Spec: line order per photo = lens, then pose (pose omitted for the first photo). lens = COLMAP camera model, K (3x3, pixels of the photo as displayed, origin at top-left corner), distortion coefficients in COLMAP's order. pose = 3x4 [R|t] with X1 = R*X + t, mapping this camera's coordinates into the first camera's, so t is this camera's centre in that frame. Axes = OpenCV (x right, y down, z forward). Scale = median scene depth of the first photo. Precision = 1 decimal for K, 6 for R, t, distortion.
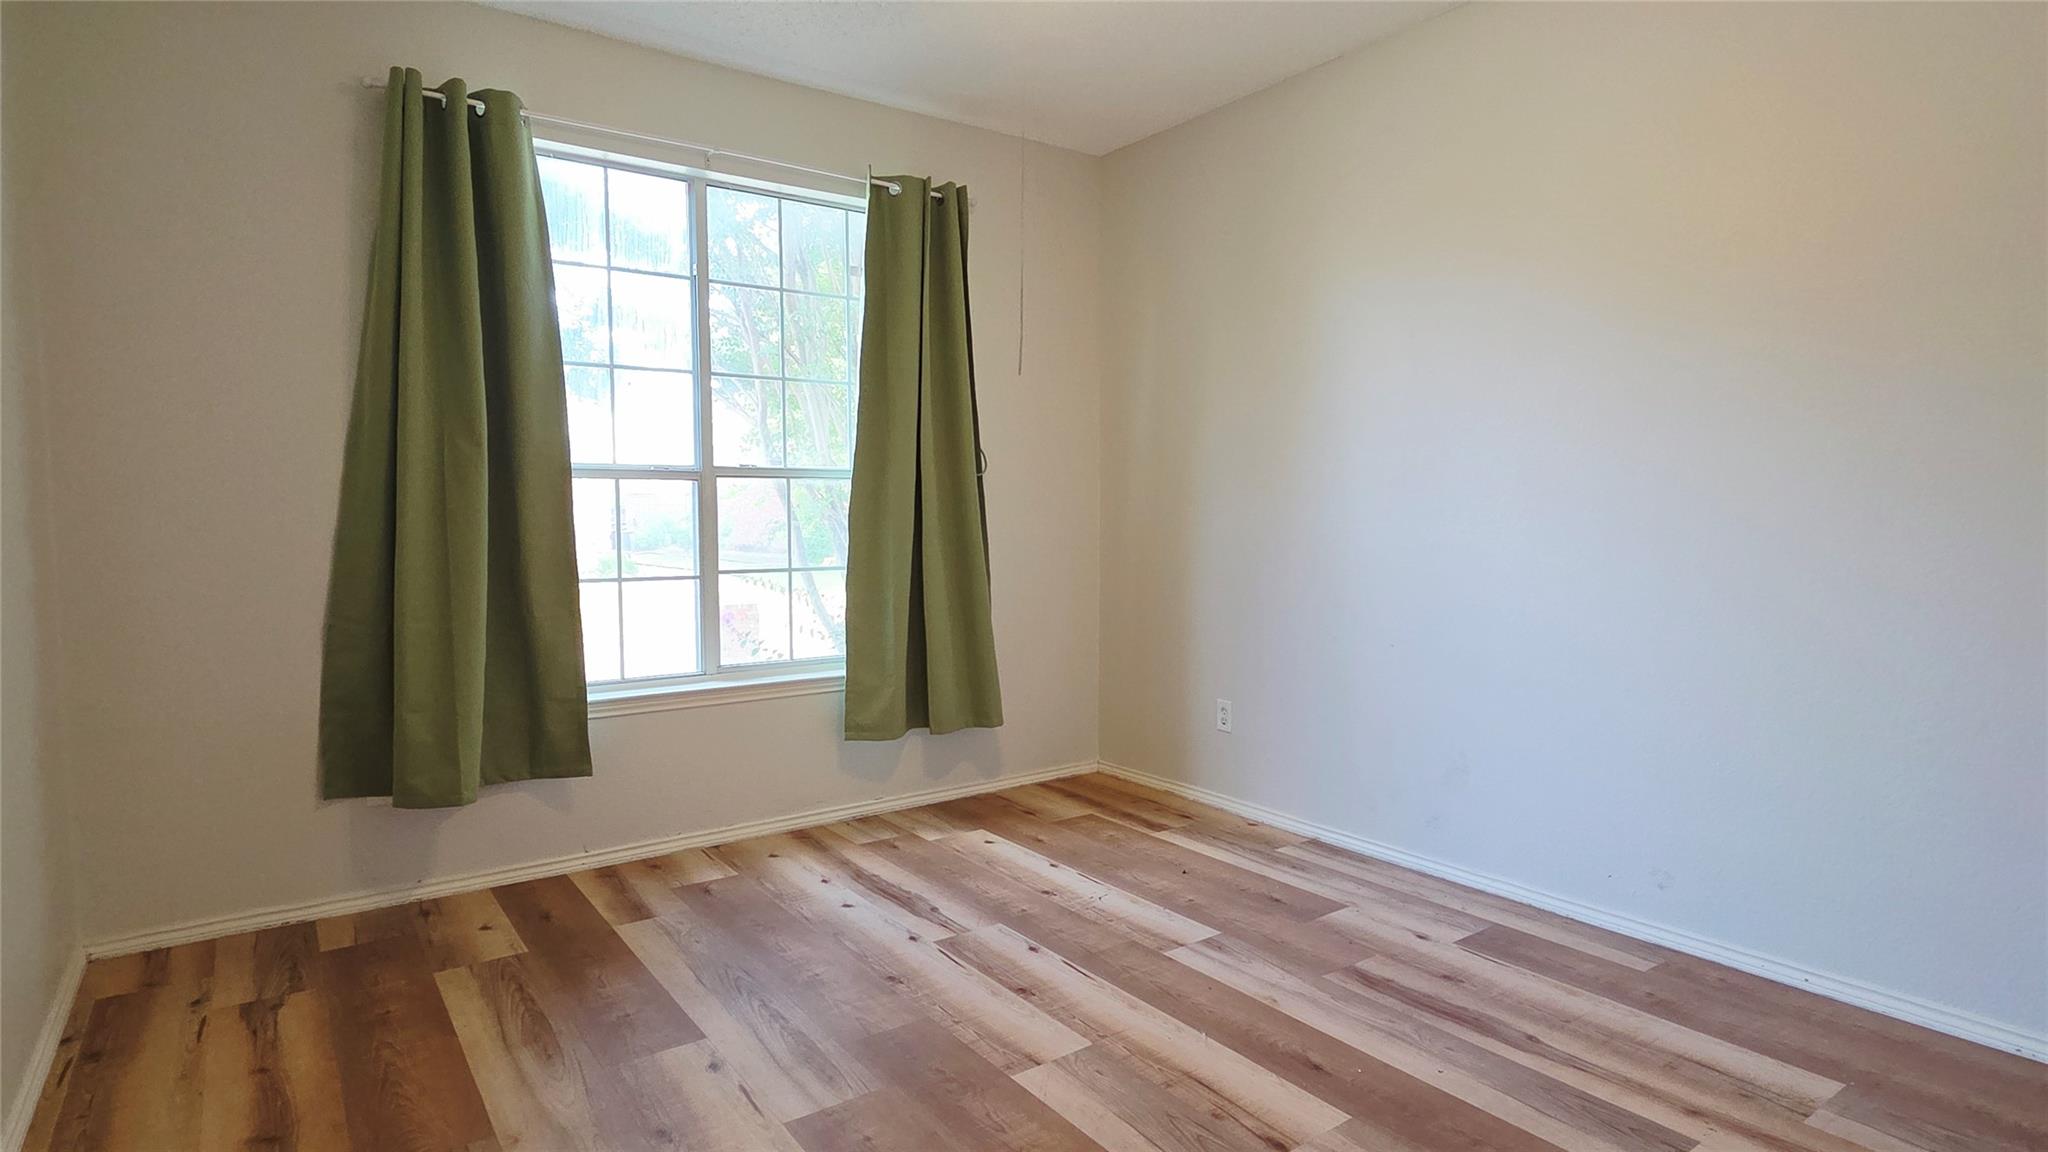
lens RADIAL K [[1056.9, 0, 1039.0], [0, 1056.9, 563.9], [0, 0, 1]] dist [0.001416, -0.000360]
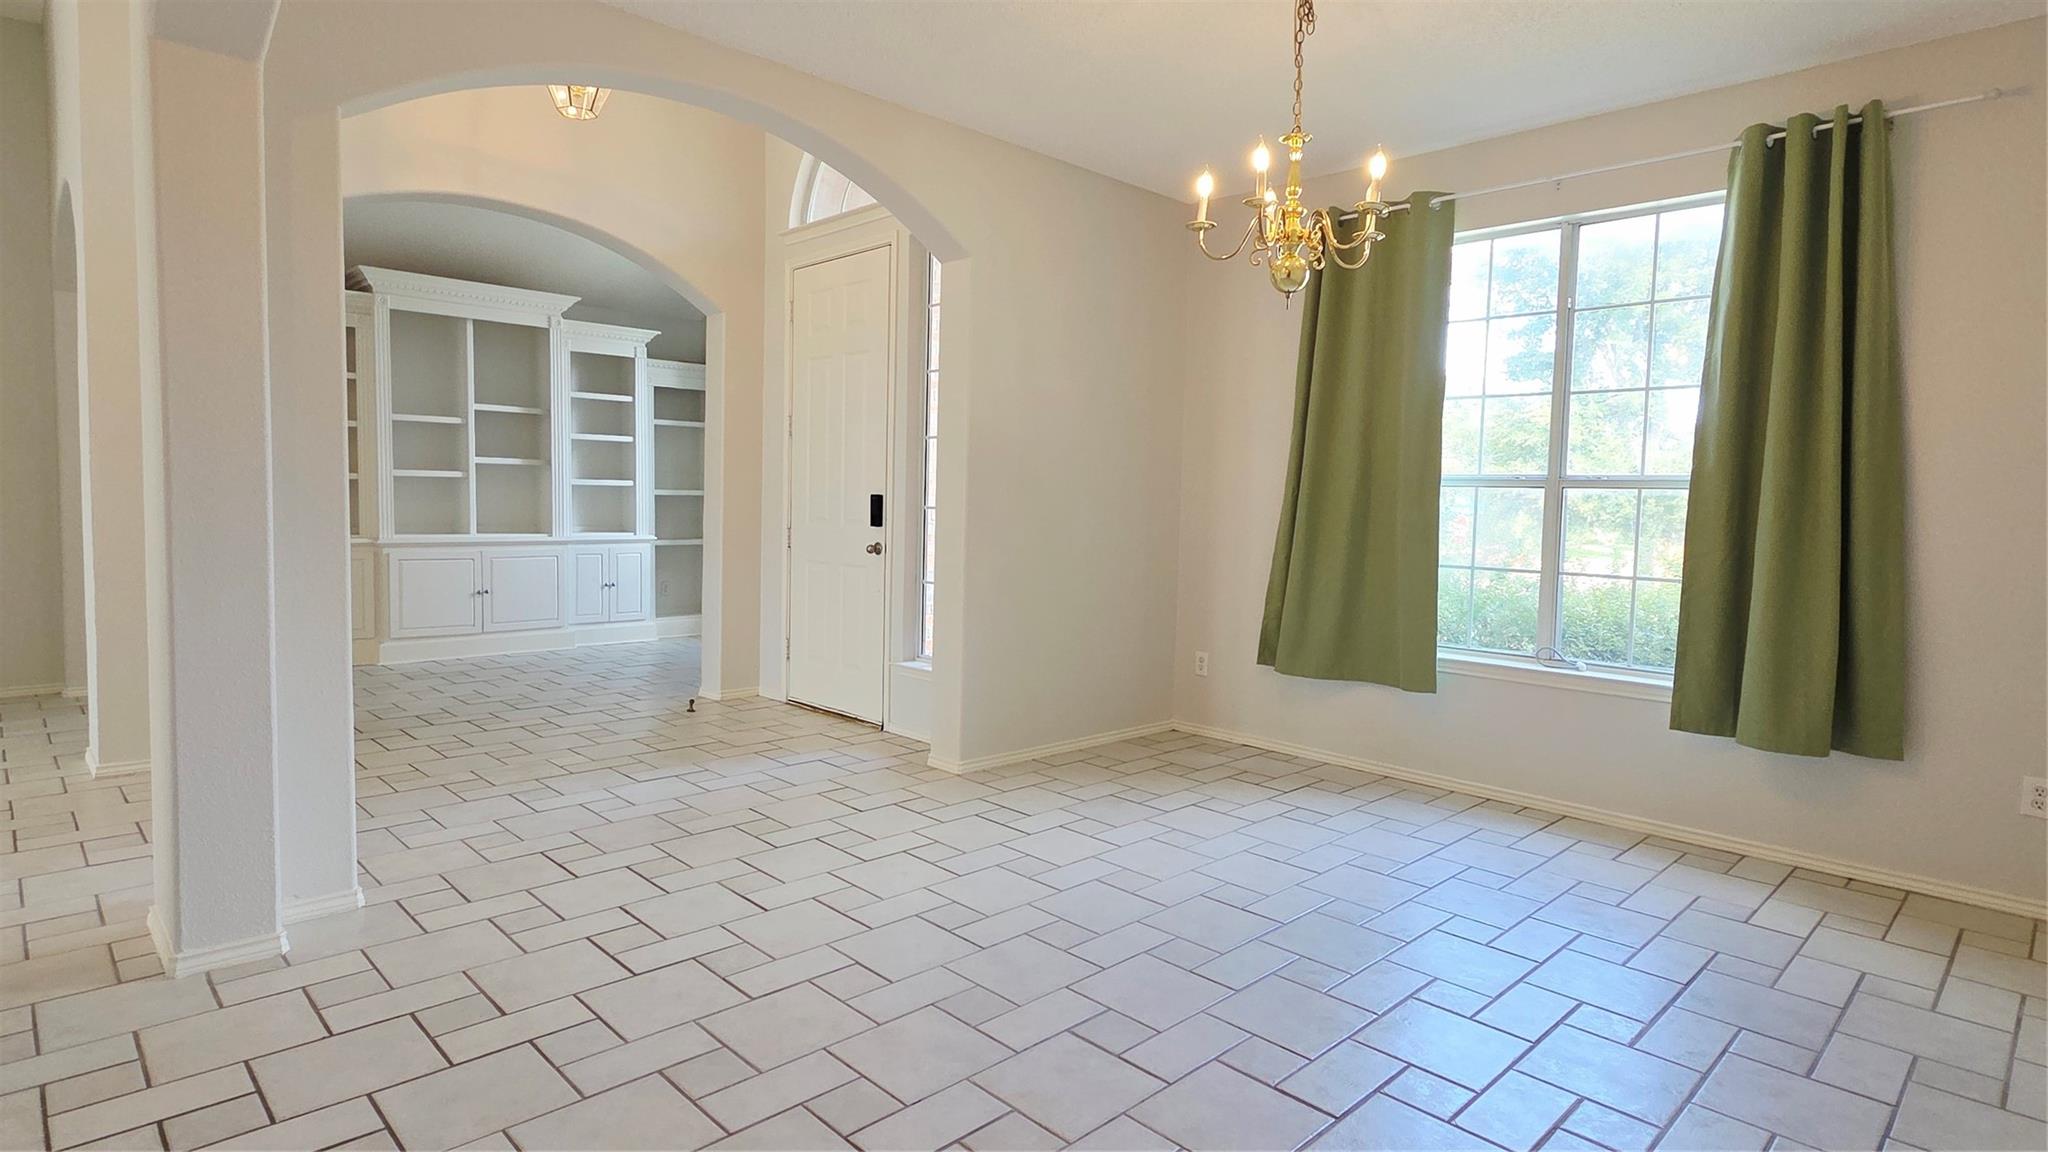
lens RADIAL K [[1056.9, 0, 1039.0], [0, 1056.9, 563.9], [0, 0, 1]] dist [0.001416, -0.000360]
pose [[0.141459, 0.076009, -0.987022, 0.732238], [-0.083960, 0.994377, 0.064542, -0.026252], [0.986377, 0.073740, 0.147045, 0.298652]]
